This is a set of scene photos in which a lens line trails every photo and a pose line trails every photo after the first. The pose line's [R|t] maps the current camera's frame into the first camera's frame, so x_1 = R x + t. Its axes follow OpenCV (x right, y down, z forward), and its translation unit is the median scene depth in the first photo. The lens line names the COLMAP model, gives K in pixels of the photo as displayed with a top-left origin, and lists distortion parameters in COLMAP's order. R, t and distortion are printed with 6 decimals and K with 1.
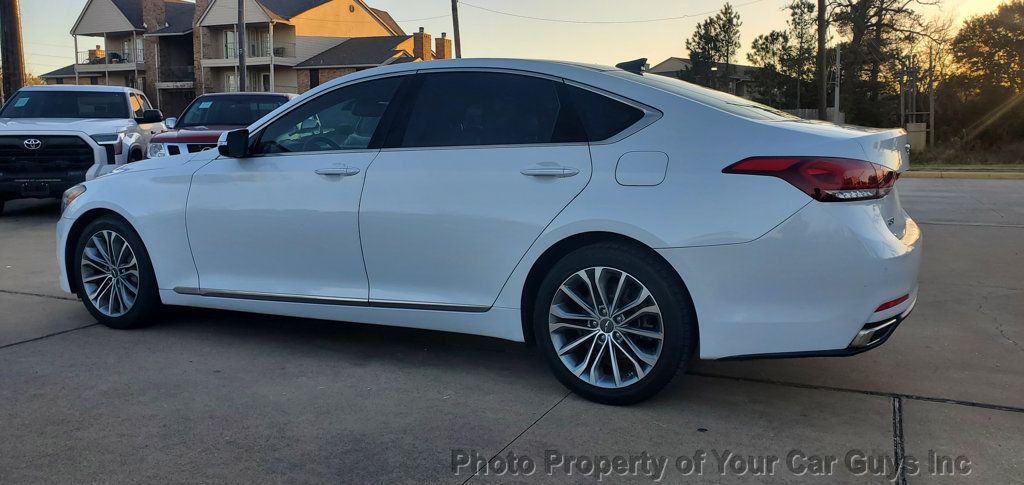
lens RADIAL K [[801.1, 0, 516.2], [0, 801.1, 240.5], [0, 0, 1]] dist [0.020188, -0.018790]
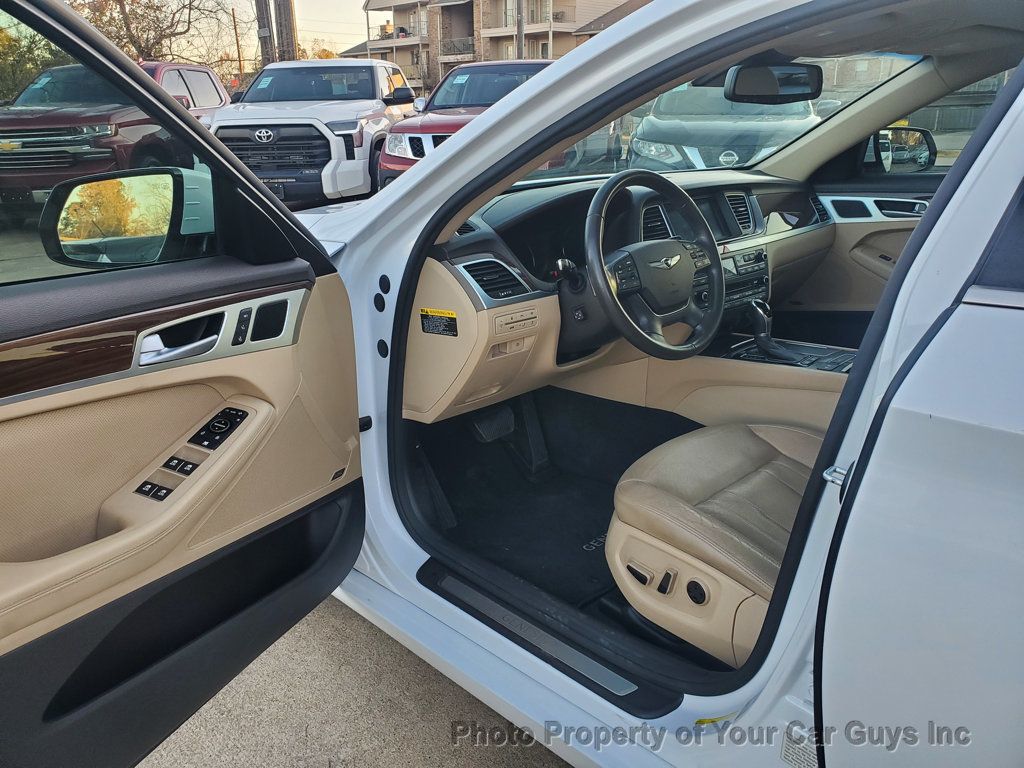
lens RADIAL K [[800.3, 0, 514.3], [0, 800.3, 363.0], [0, 0, 1]] dist [0.004507, 0.016221]
pose [[0.944284, 0.083391, -0.318391, -0.017935], [-0.024929, 0.982713, 0.183451, -0.011230], [0.328185, -0.165293, 0.930039, 0.065966]]
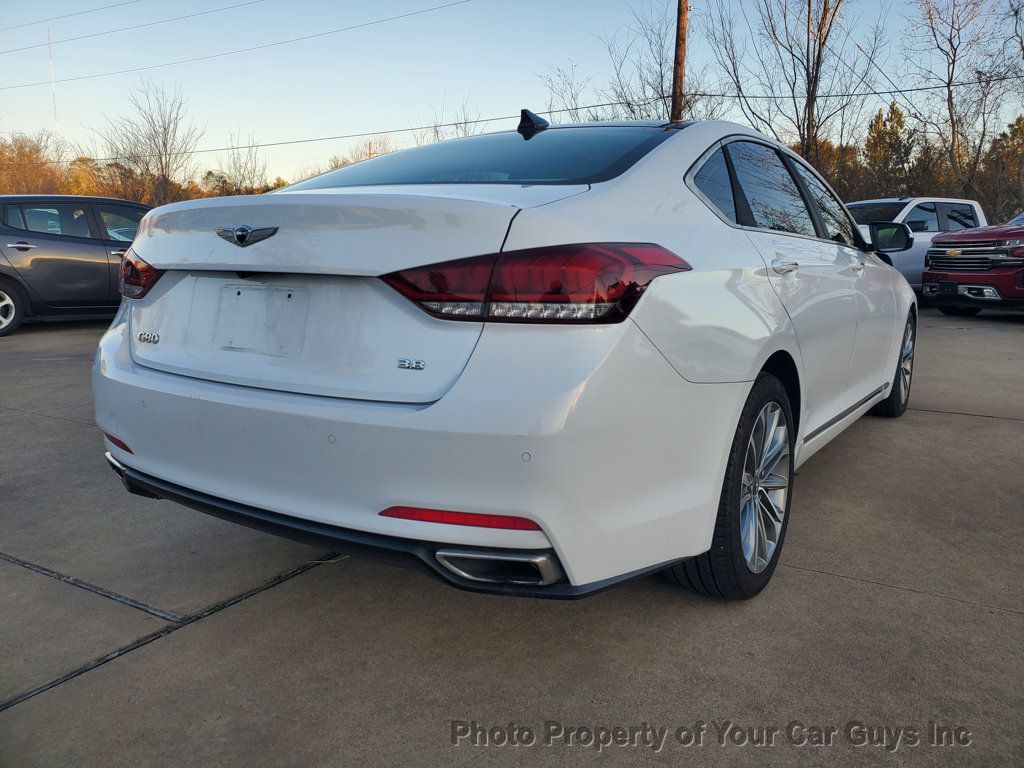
lens RADIAL K [[800.3, 0, 524.1], [0, 800.3, 365.5], [0, 0, 1]] dist [0.004507, 0.016221]
pose [[-0.099634, 0.151874, -0.983365, 0.080227], [-0.140524, 0.976230, 0.165010, -0.011415], [0.985051, 0.154627, -0.075924, 0.098979]]
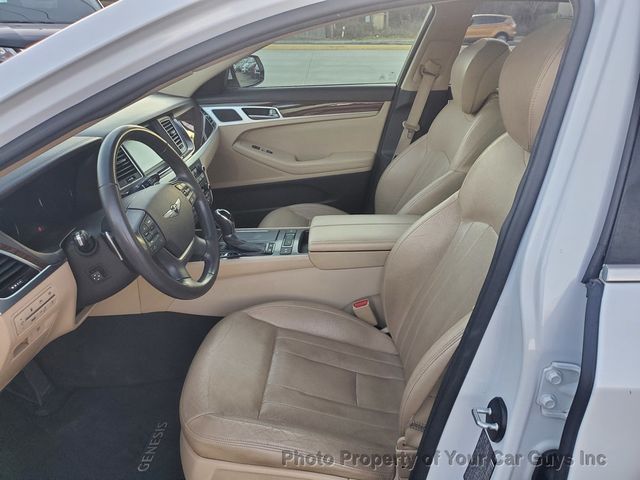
lens RADIAL K [[500.2, 0, 321.6], [0, 500.2, 220.0], [0, 0, 1]] dist [0.004507, 0.016221]
pose [[0.912798, -0.144948, 0.381824, -0.026583], [0.040765, 0.962568, 0.267956, -0.015171], [-0.406371, -0.229025, 0.884539, 0.078557]]
